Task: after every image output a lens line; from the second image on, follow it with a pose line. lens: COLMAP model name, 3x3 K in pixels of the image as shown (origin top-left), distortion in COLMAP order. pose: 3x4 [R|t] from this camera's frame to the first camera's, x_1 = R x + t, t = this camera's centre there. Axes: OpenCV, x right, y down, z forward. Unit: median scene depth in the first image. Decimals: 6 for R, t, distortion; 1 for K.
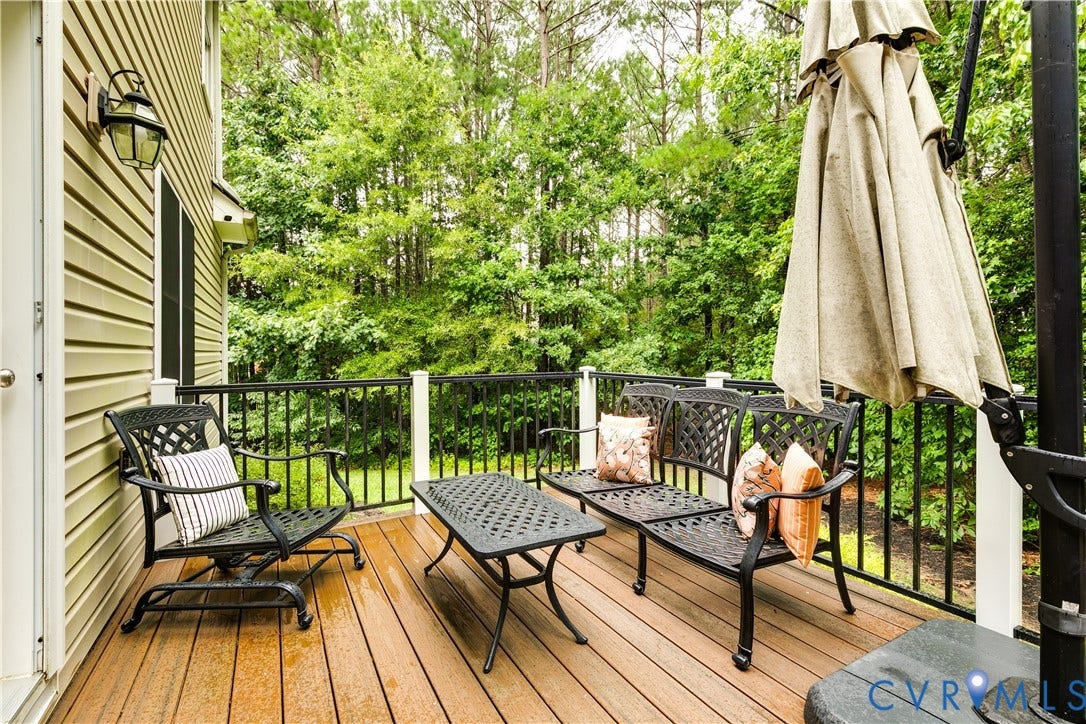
lens RADIAL K [[492.2, 0, 543.3], [0, 492.2, 353.2], [0, 0, 1]] dist [0.017486, -0.000397]
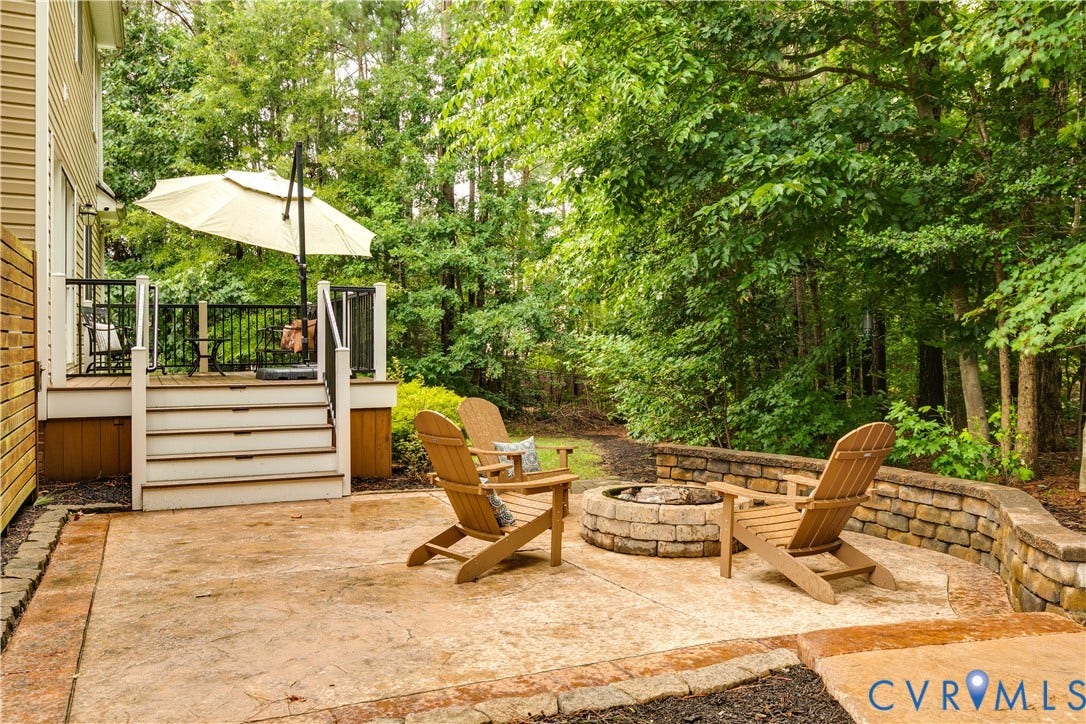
lens RADIAL K [[872.0, 0, 541.8], [0, 872.0, 334.5], [0, 0, 1]] dist [-0.003071, 0.000155]
pose [[0.997054, -0.003221, -0.076634, 0.359332], [0.002303, 0.999925, -0.012068, 0.055320], [0.076667, 0.011856, 0.996986, -0.624258]]
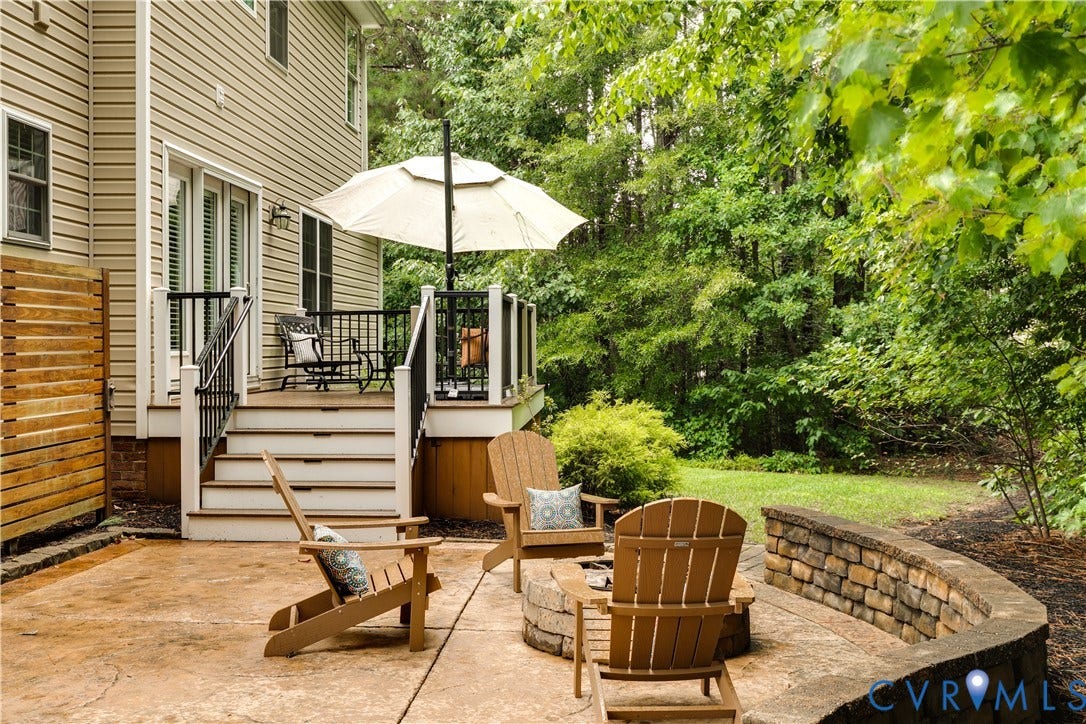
lens RADIAL K [[1123.3, 0, 545.1], [0, 1123.3, 305.7], [0, 0, 1]] dist [0.006407, 0.001197]
pose [[0.840748, -0.022033, -0.540977, 0.598782], [0.004252, 0.999410, -0.034096, 0.044496], [0.541409, 0.026366, 0.840346, -0.548211]]
